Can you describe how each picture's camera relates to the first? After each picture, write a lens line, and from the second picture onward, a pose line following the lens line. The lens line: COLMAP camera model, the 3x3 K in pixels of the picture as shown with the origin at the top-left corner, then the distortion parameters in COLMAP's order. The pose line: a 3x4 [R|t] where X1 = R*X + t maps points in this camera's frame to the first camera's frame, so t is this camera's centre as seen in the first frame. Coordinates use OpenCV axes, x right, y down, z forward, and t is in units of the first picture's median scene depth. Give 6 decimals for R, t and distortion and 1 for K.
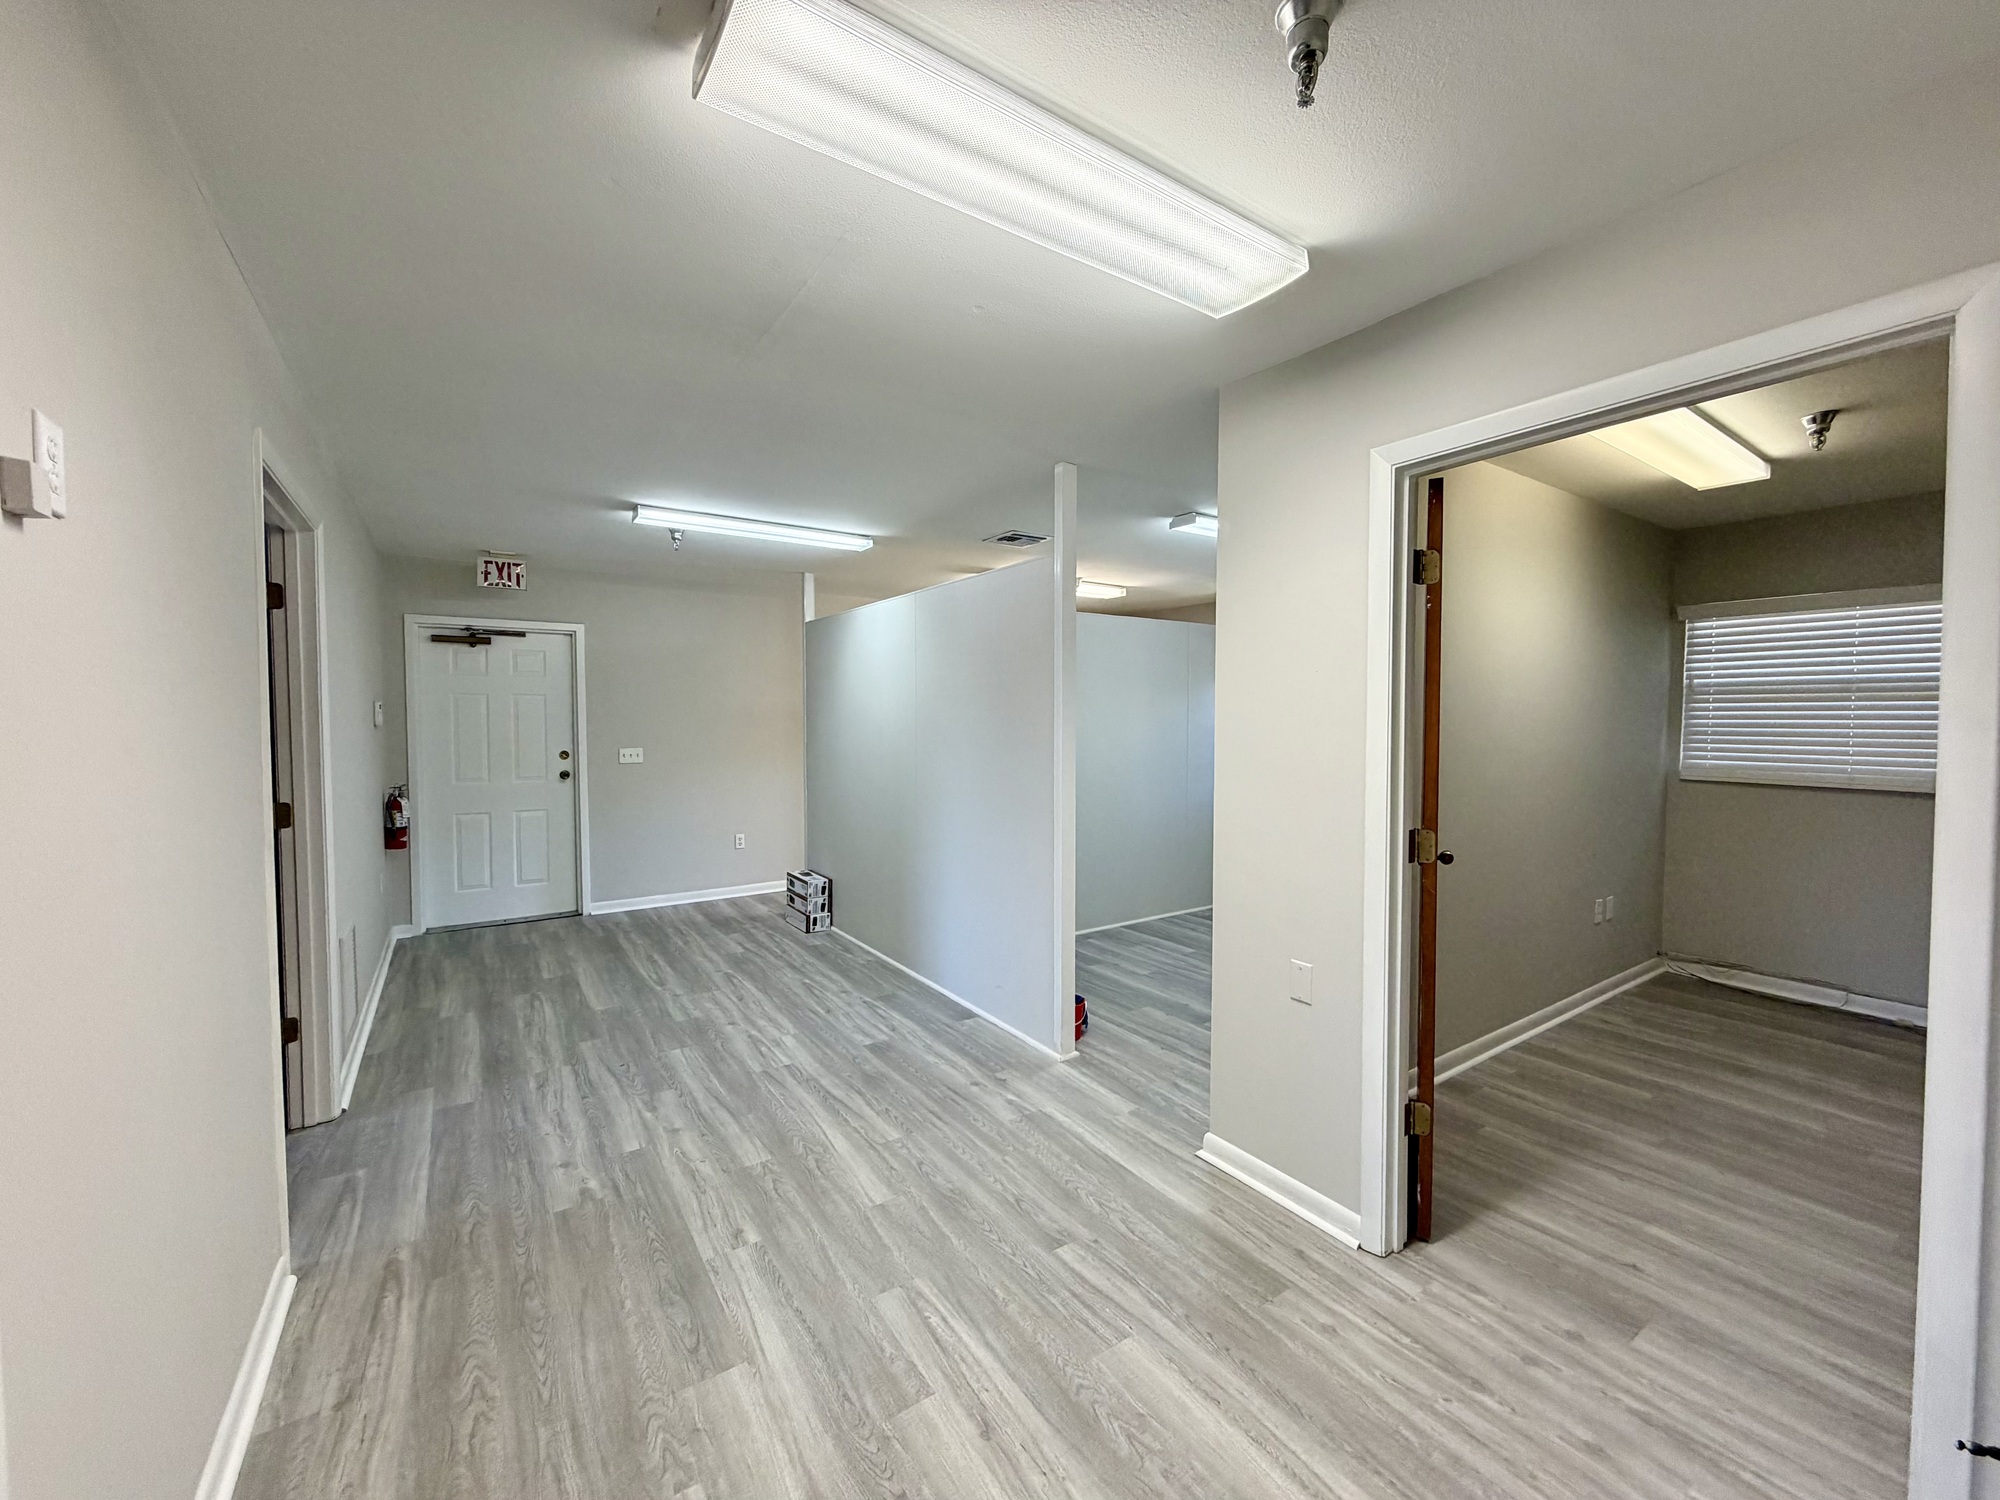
lens RADIAL K [[797.4, 0, 996.0], [0, 797.4, 752.5], [0, 0, 1]] dist [0.002356, 0.000190]
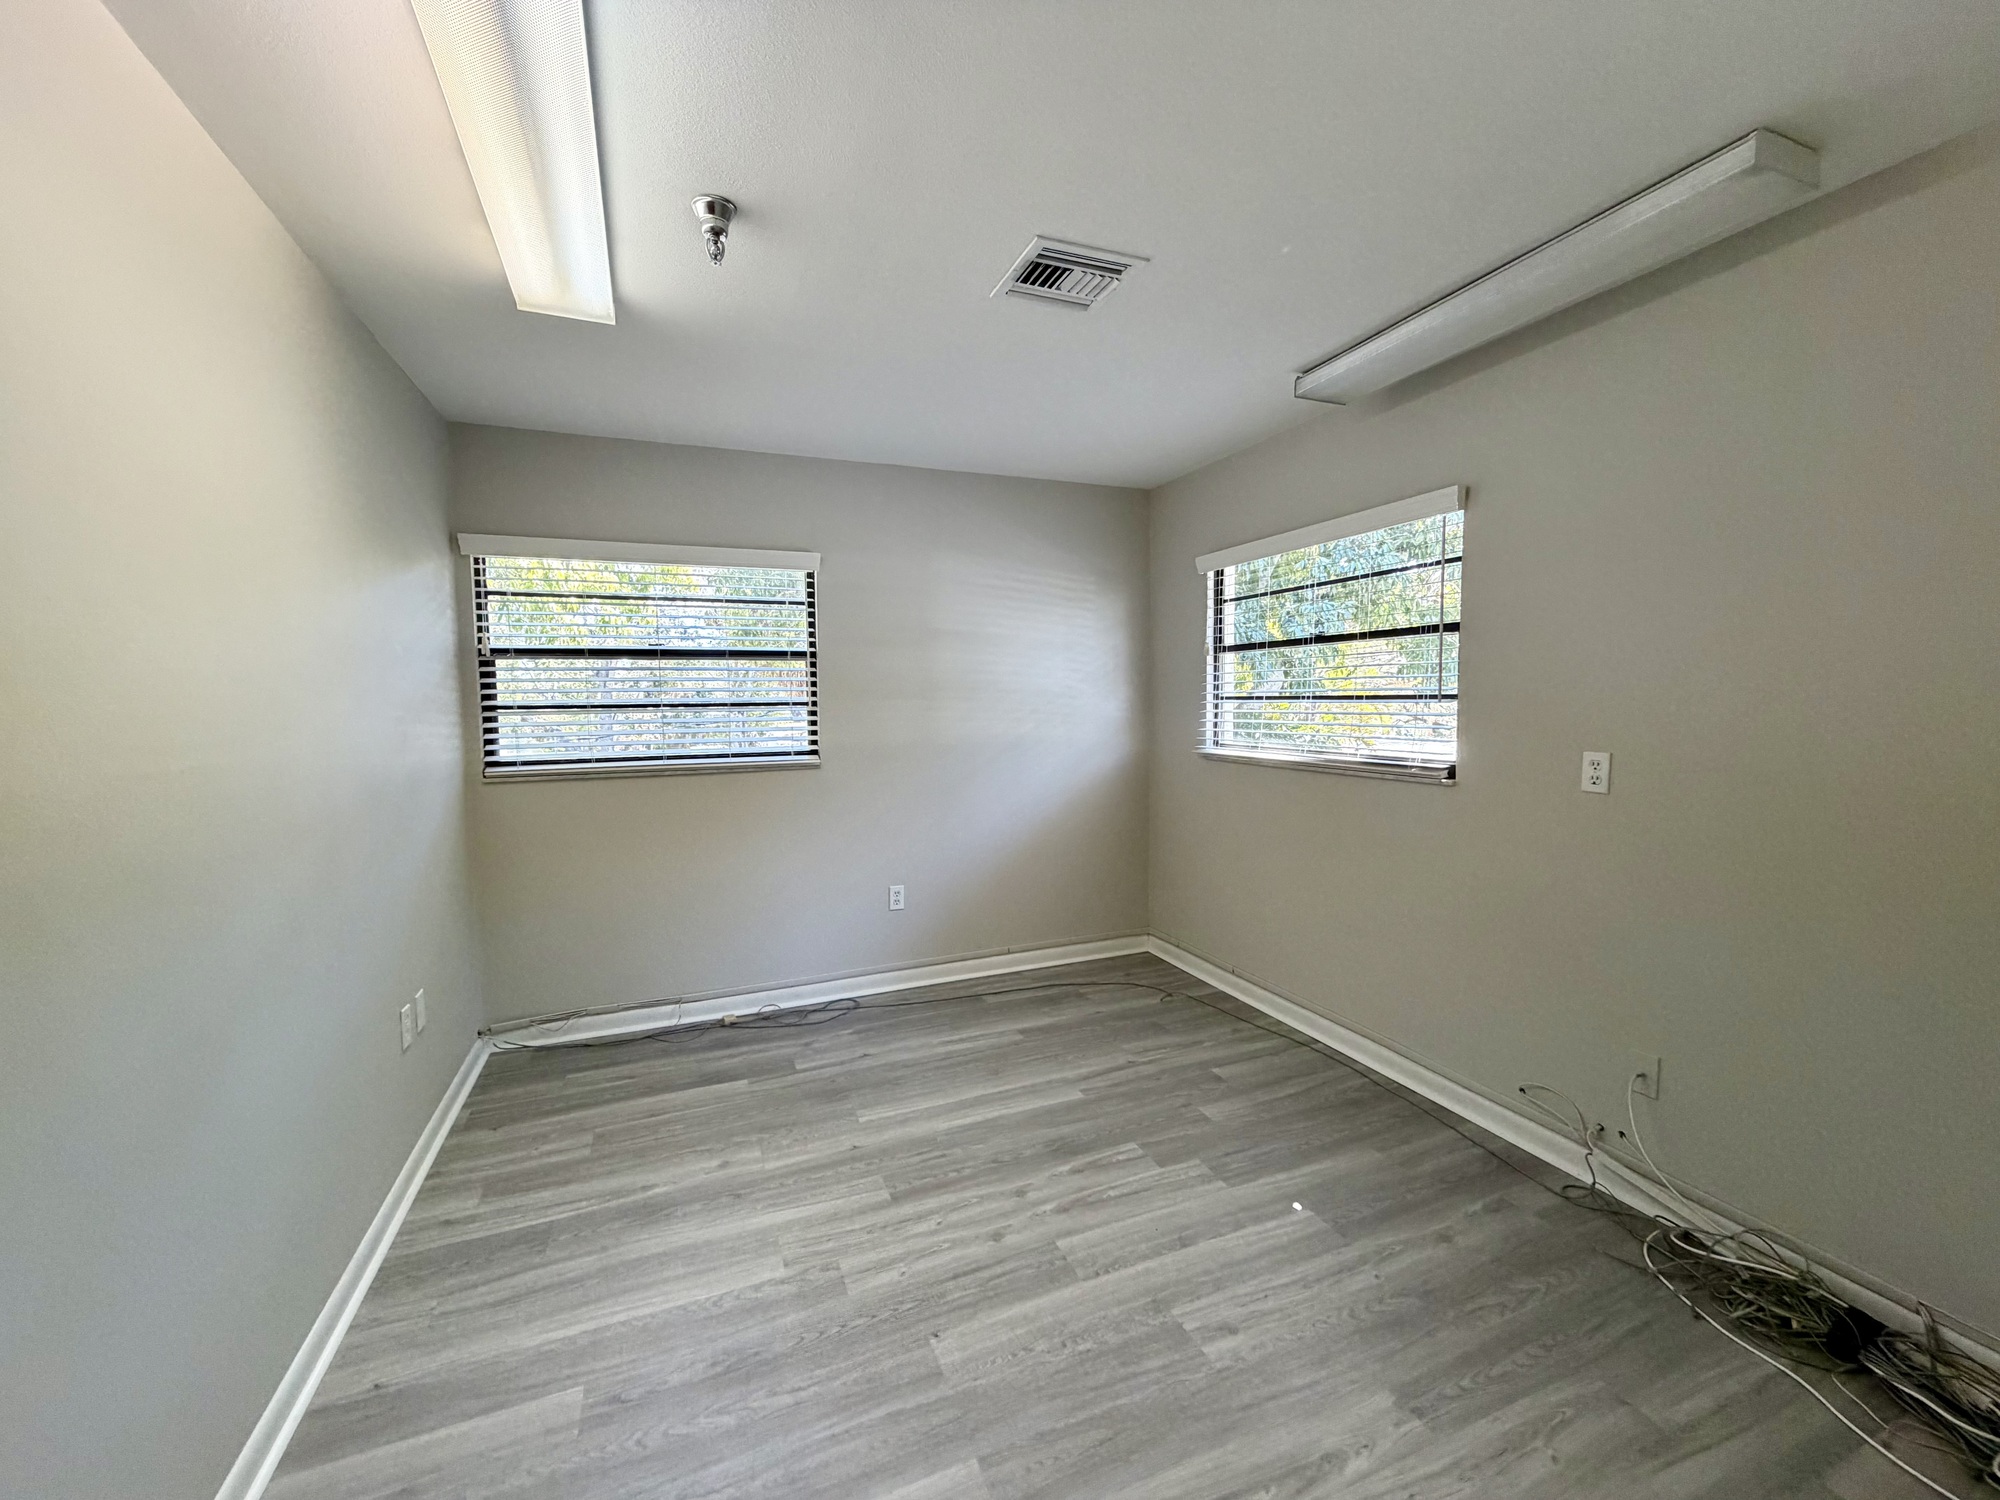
lens RADIAL K [[797.4, 0, 986.2], [0, 797.4, 762.2], [0, 0, 1]] dist [0.002356, 0.000190]
pose [[0.219179, -0.081019, 0.972315, 0.343602], [0.050217, 0.996162, 0.071686, -0.018962], [-0.974392, 0.033115, 0.222406, 0.526568]]
